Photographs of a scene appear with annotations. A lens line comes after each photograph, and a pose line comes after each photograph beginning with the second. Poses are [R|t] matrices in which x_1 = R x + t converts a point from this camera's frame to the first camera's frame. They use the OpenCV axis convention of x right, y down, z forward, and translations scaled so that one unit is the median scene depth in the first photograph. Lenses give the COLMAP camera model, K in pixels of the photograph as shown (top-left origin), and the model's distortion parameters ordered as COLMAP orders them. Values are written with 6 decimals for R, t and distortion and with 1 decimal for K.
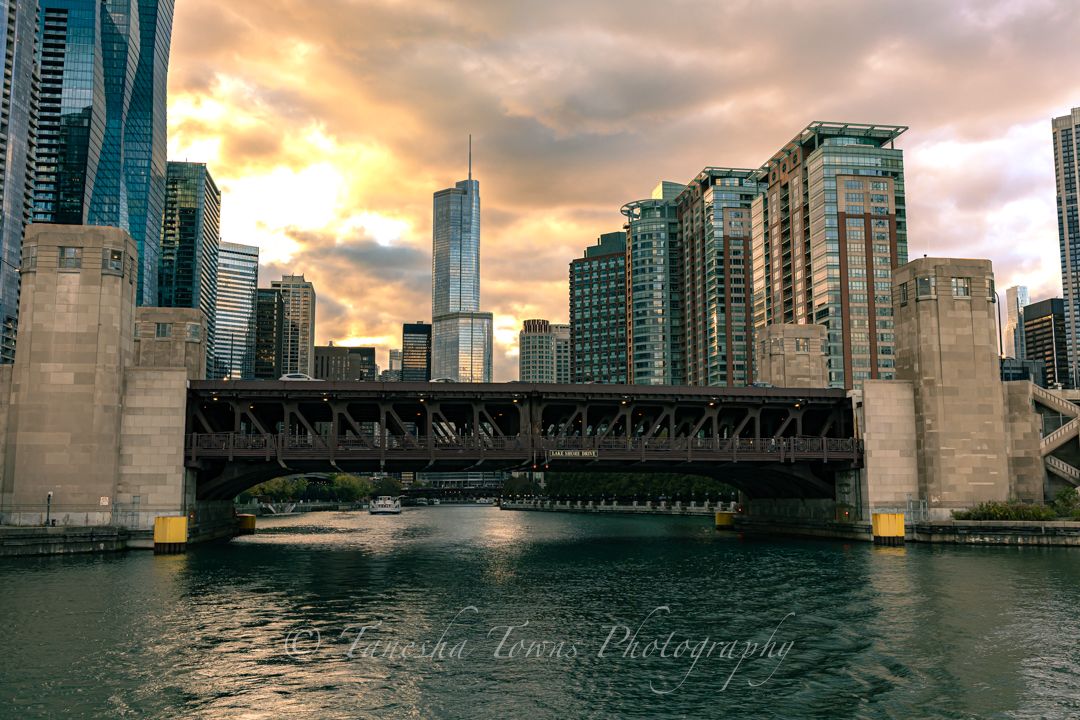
lens RADIAL K [[1034.8, 0, 539.8], [0, 1034.8, 346.5], [0, 0, 1]] dist [-0.003724, 0.007628]
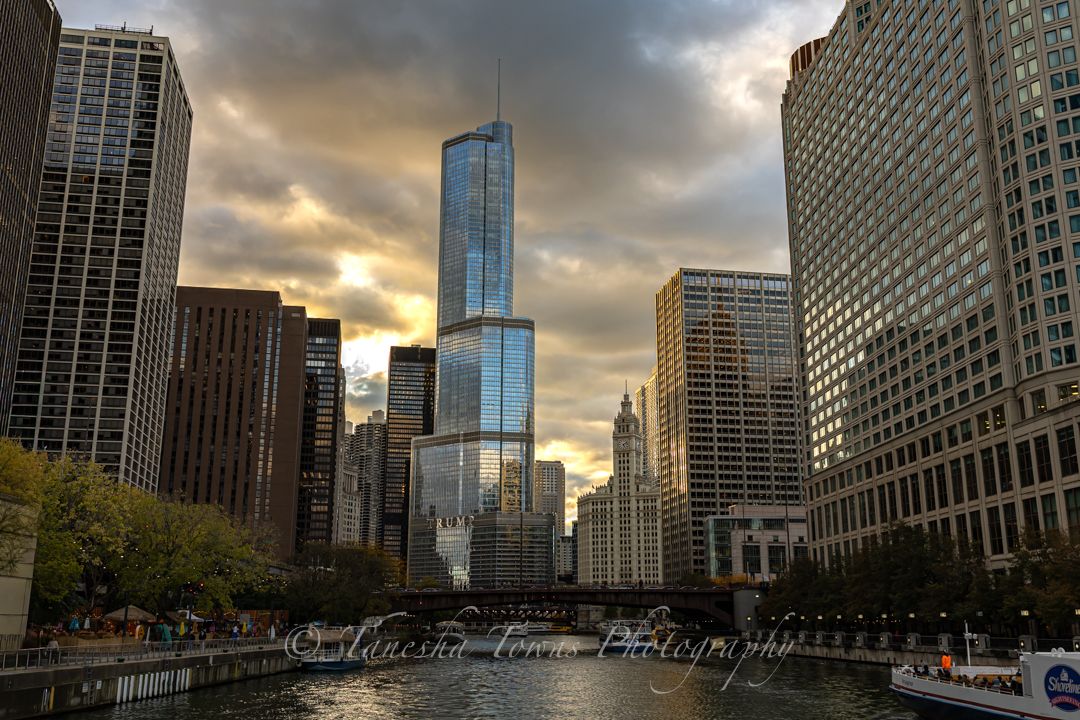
lens RADIAL K [[1034.8, 0, 539.8], [0, 1034.8, 346.5], [0, 0, 1]] dist [-0.003724, 0.007628]
pose [[0.999805, 0.008336, 0.017914, -0.154314], [-0.006190, 0.993151, -0.116676, 0.162967], [-0.018764, 0.116542, 0.993008, 1.093059]]
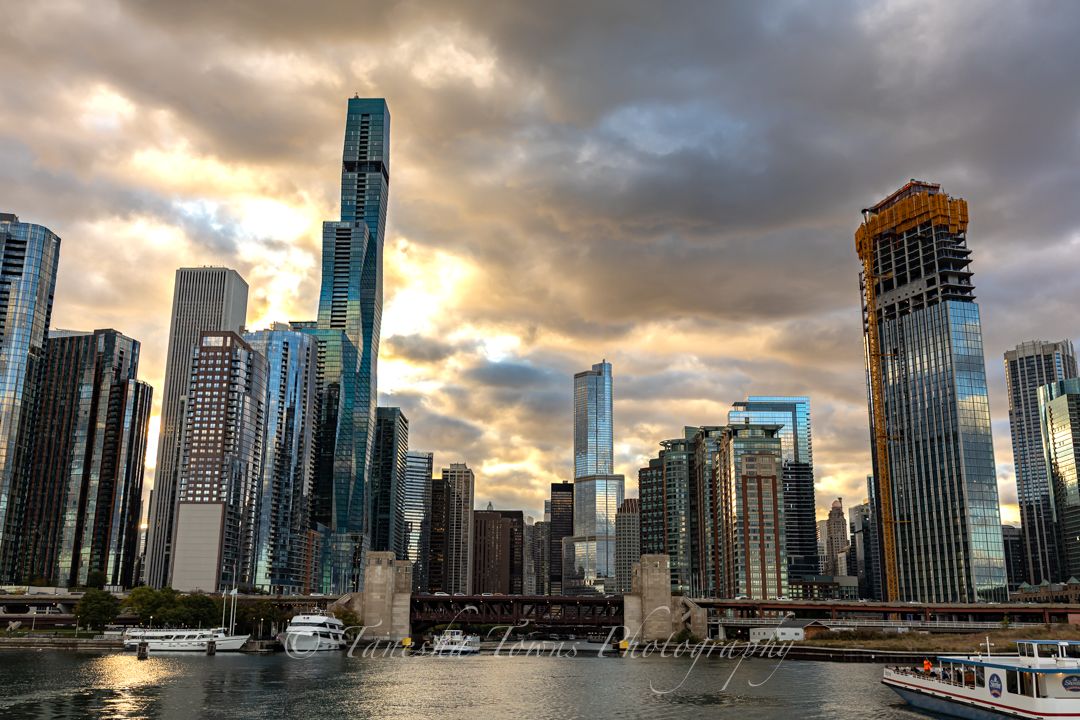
lens RADIAL K [[1034.8, 0, 539.8], [0, 1034.8, 346.5], [0, 0, 1]] dist [-0.003724, 0.007628]
pose [[0.986511, -0.029851, -0.160947, 0.158406], [0.009458, 0.991984, -0.126012, -0.085917], [0.163419, 0.122790, 0.978886, -0.576217]]
